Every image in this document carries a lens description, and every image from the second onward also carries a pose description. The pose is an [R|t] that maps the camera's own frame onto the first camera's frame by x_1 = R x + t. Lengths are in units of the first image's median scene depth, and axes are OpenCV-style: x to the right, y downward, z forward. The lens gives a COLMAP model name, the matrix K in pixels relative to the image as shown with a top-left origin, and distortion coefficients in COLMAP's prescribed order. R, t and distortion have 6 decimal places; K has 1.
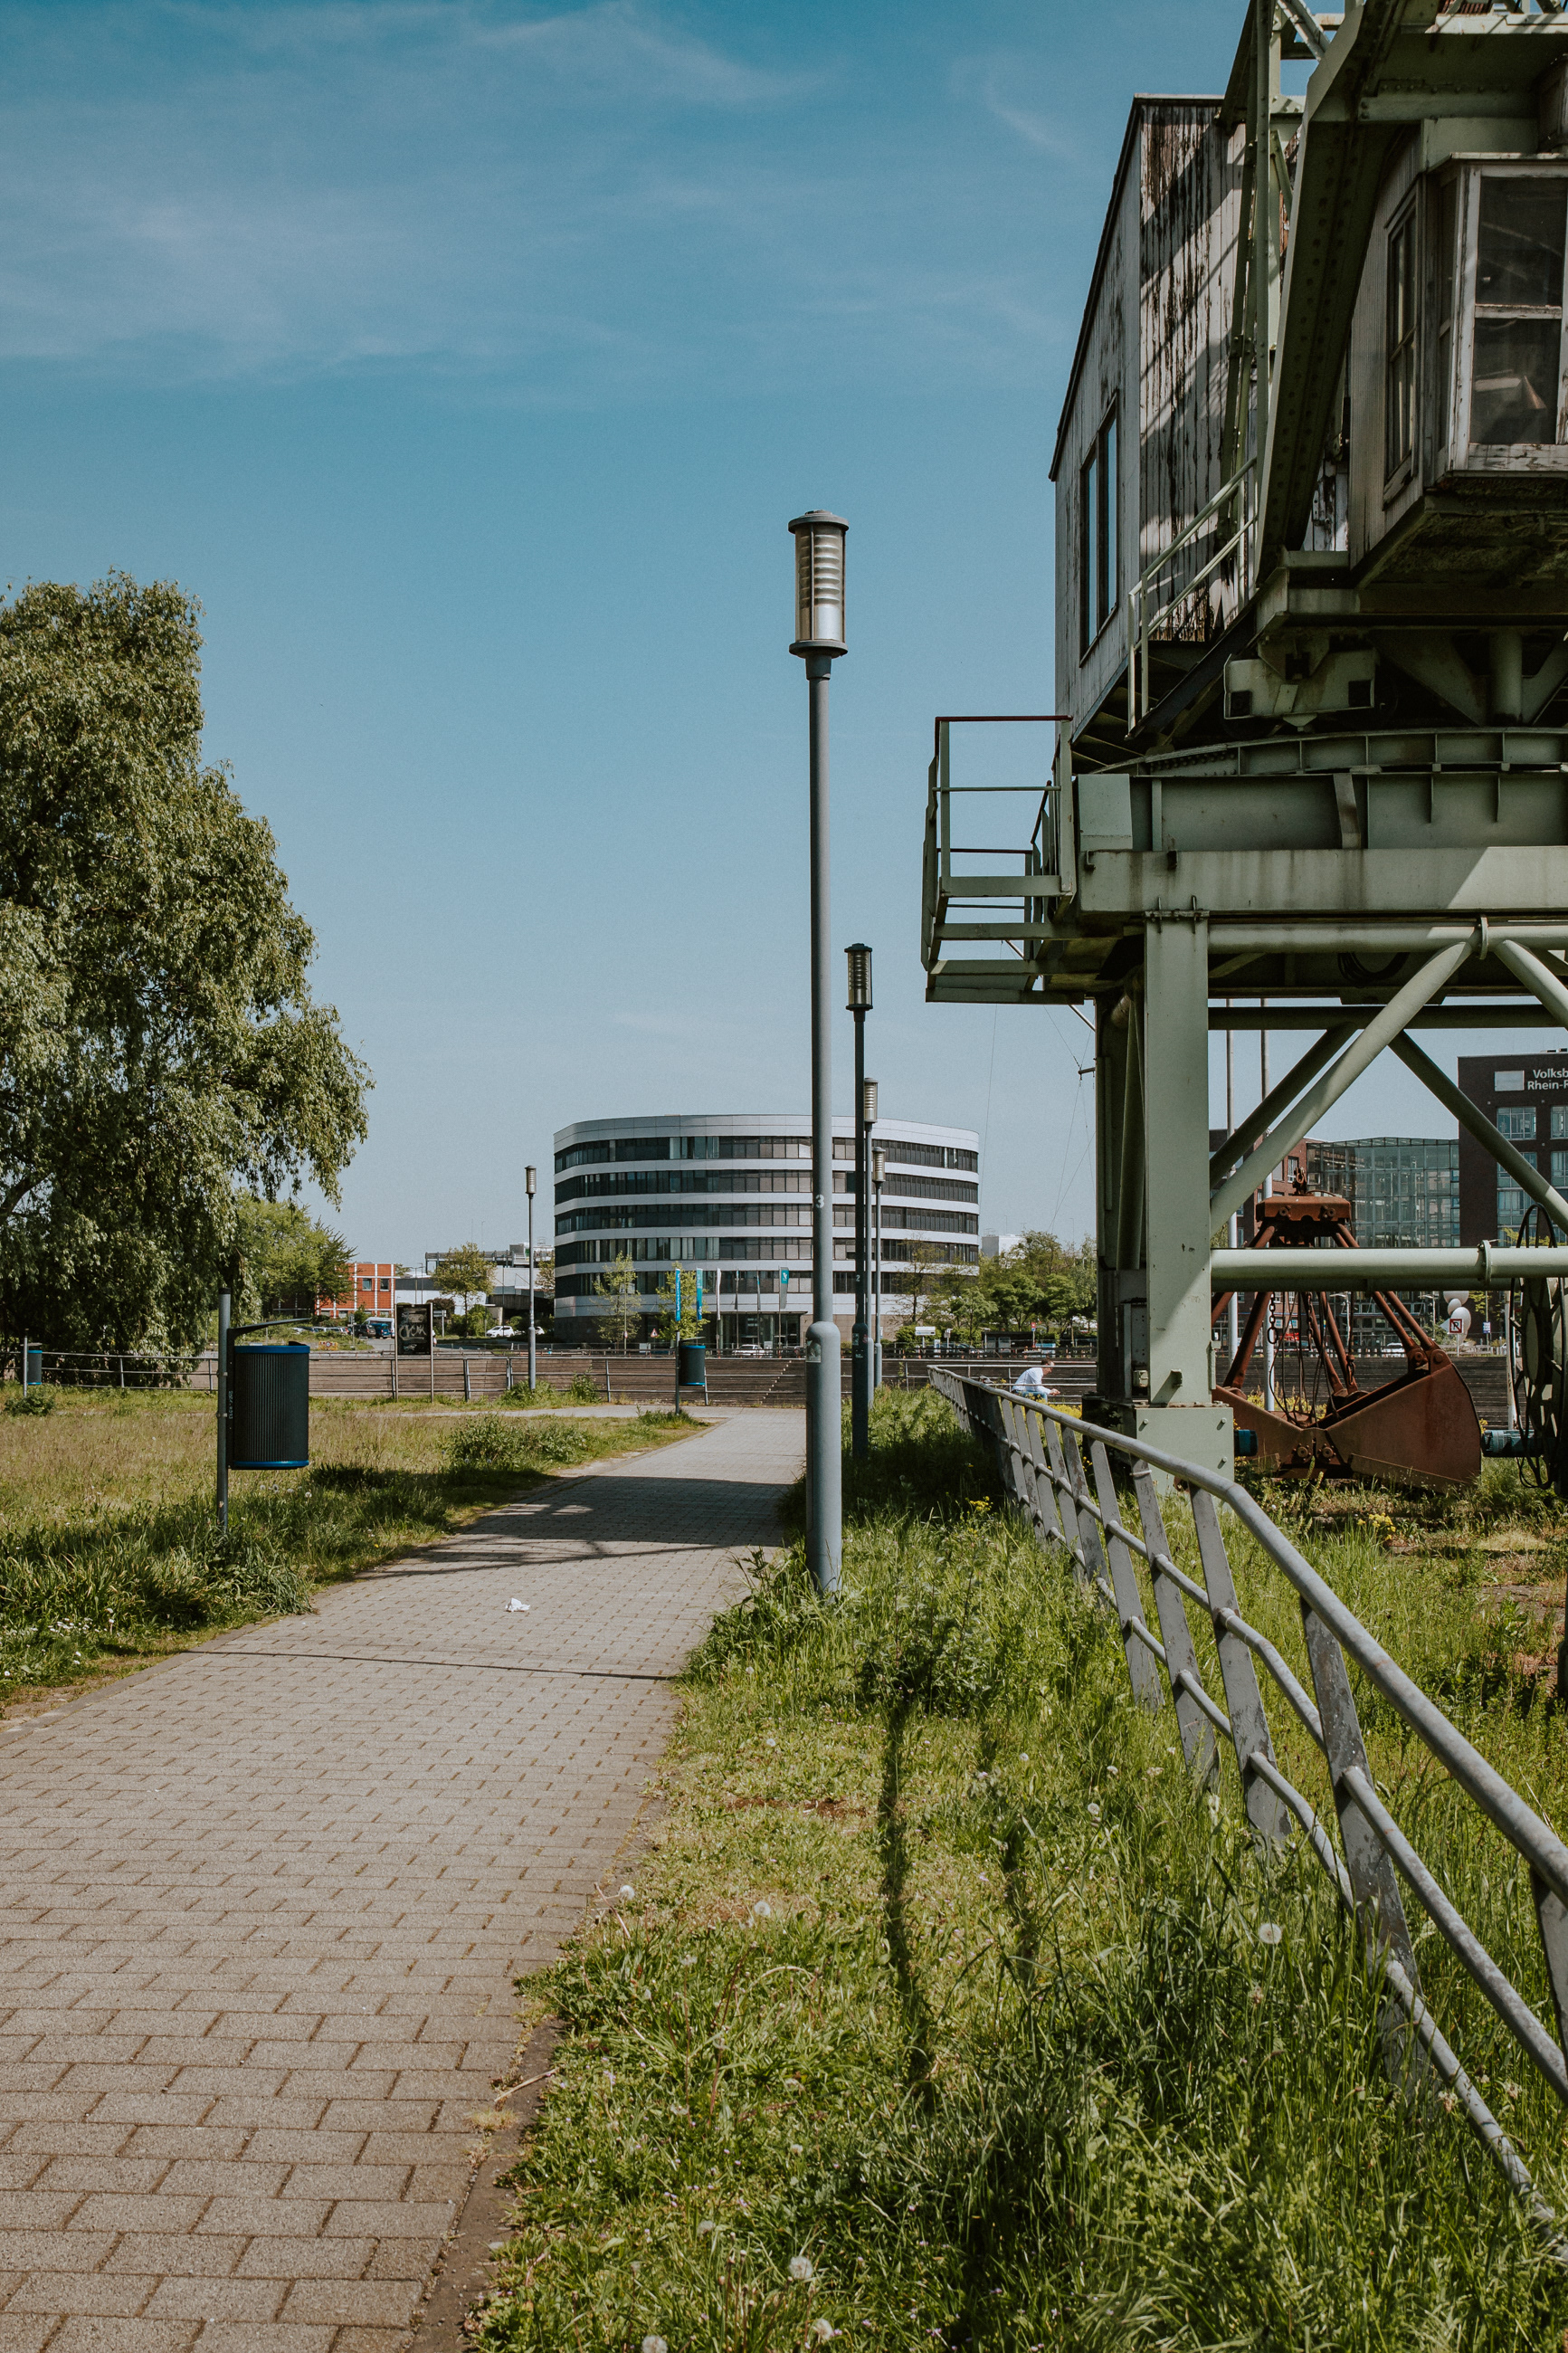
lens RADIAL K [[3737.1, 0, 783.4], [0, 3737.1, 1185.1], [0, 0, 1]] dist [0.016401, 0.000000]
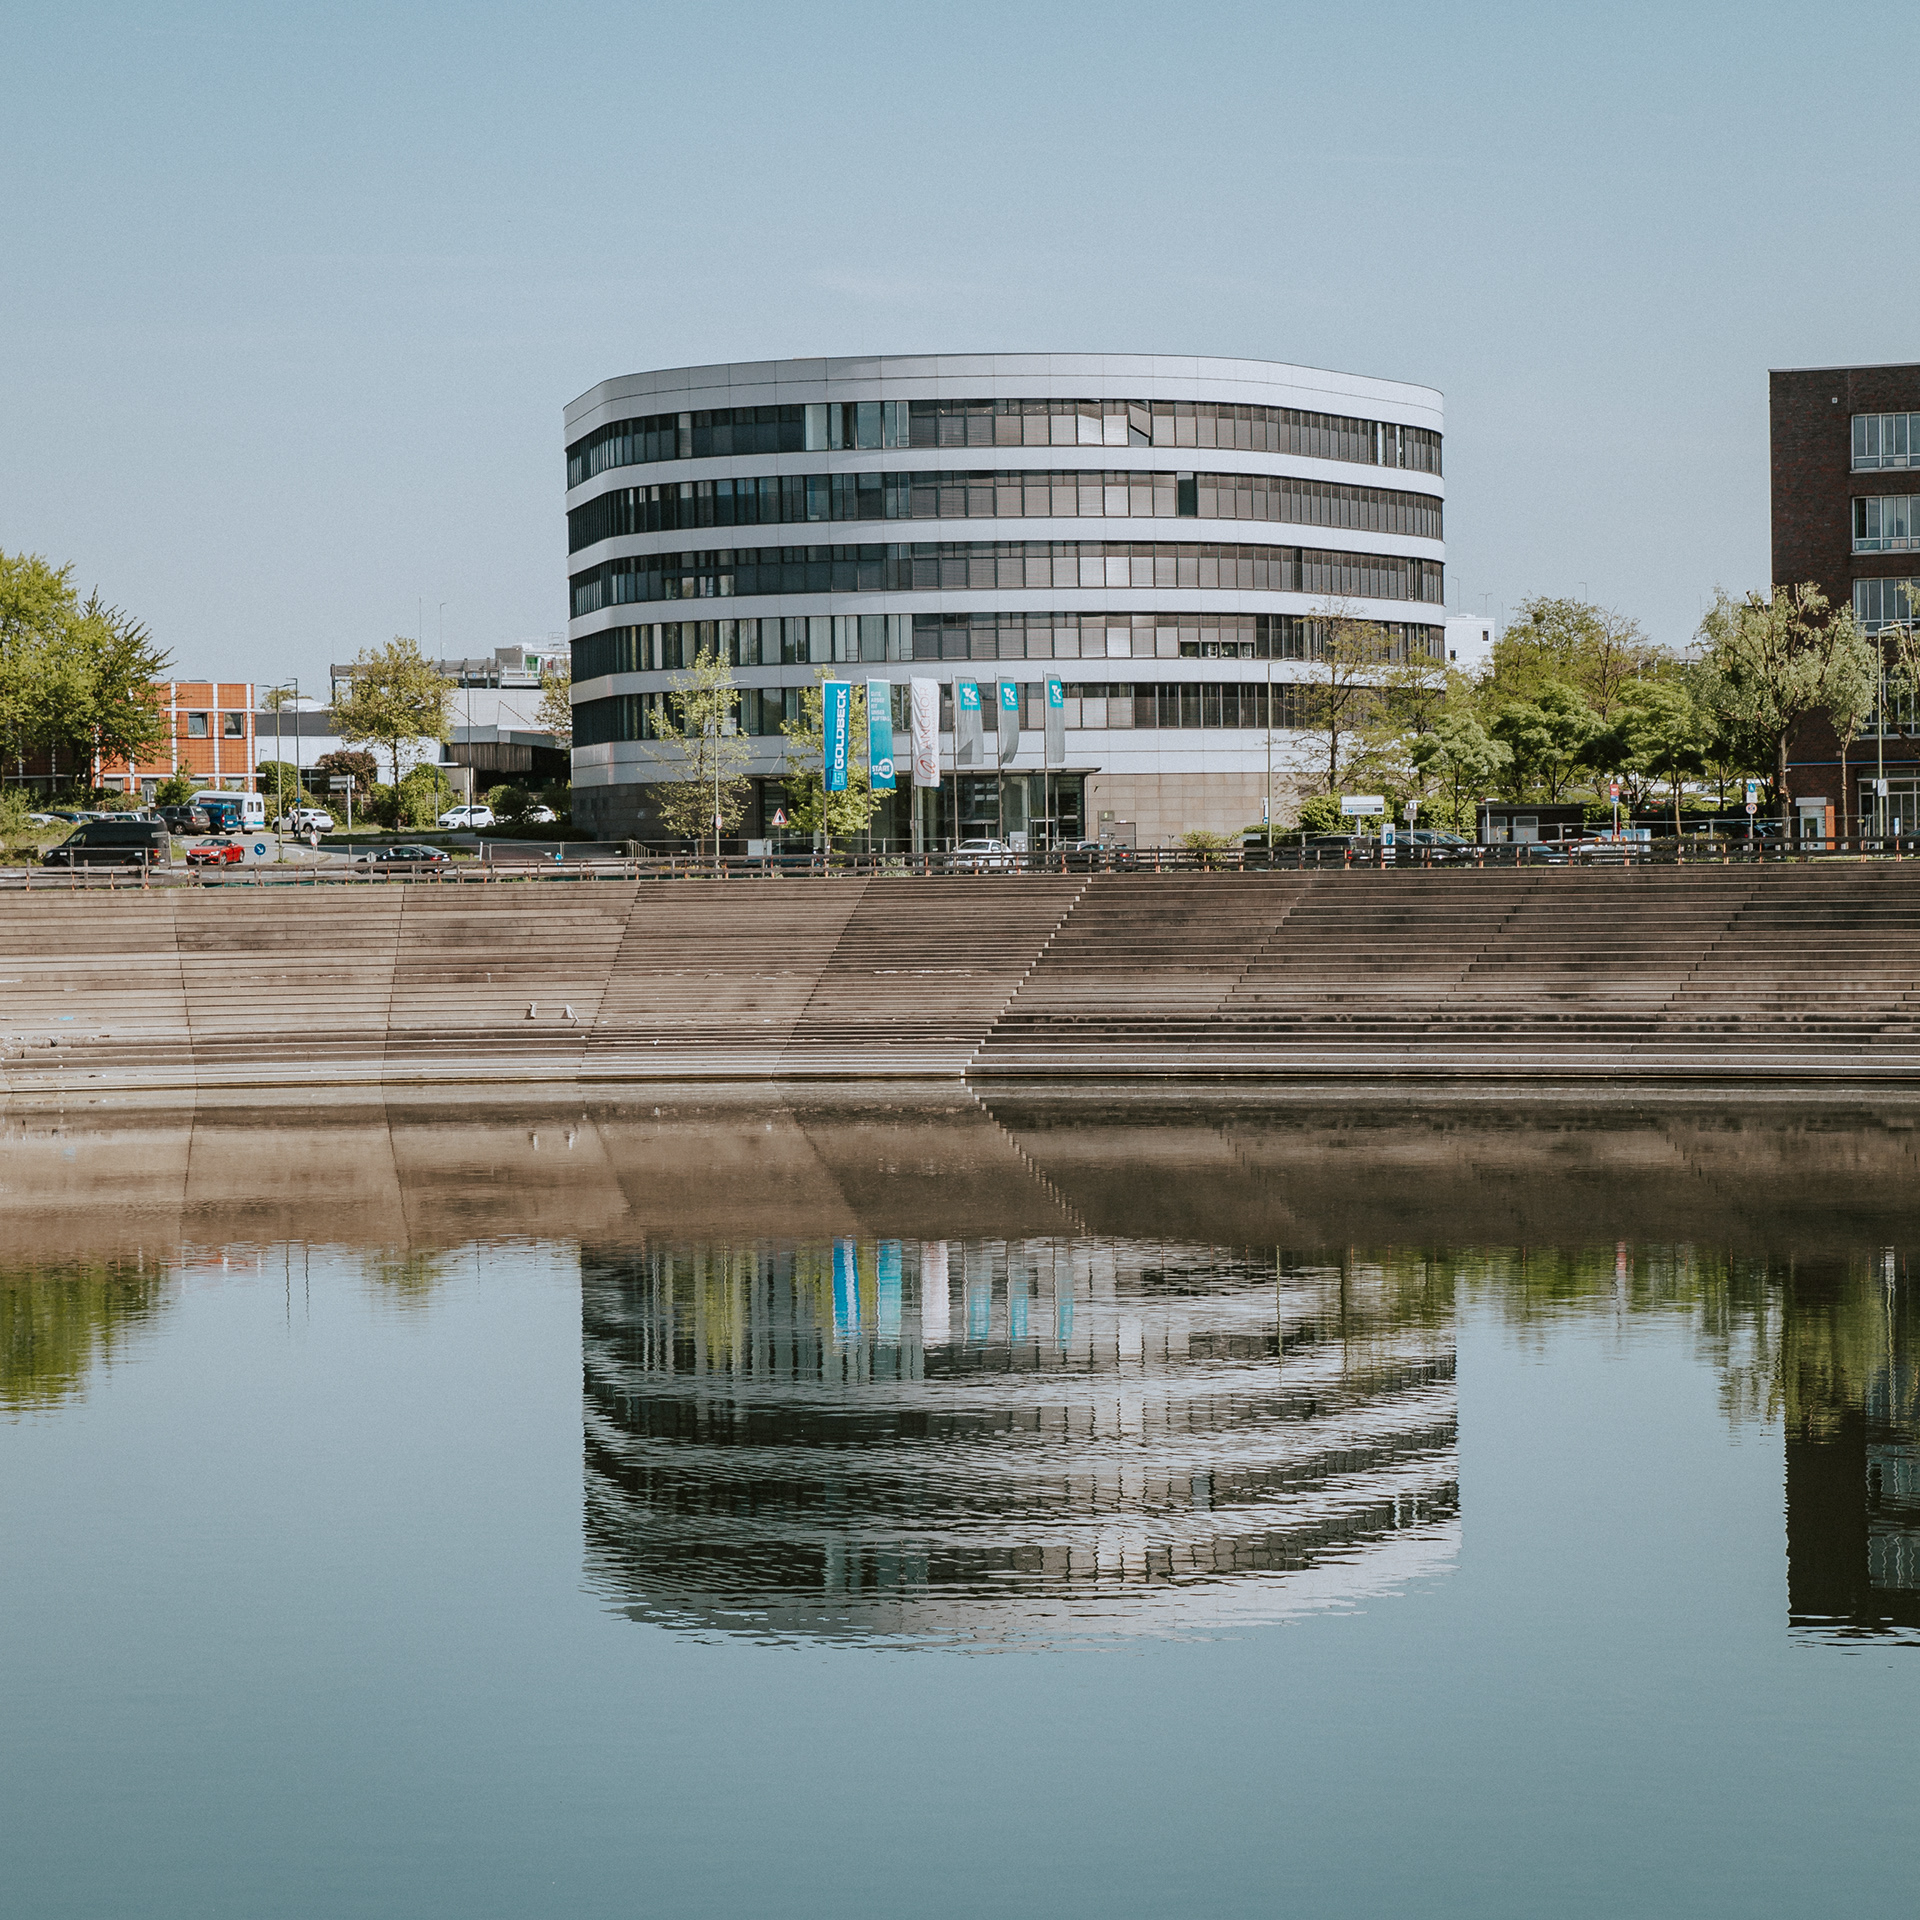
lens RADIAL K [[5527.5, 0, 957.1], [0, 5527.5, 962.0], [0, 0, 1]] dist [0.201152, 0.000000]
pose [[0.999916, -0.012922, -0.001290, -0.011073], [0.012980, 0.997607, 0.067911, 0.010265], [0.000410, -0.067922, 0.997691, 0.292451]]
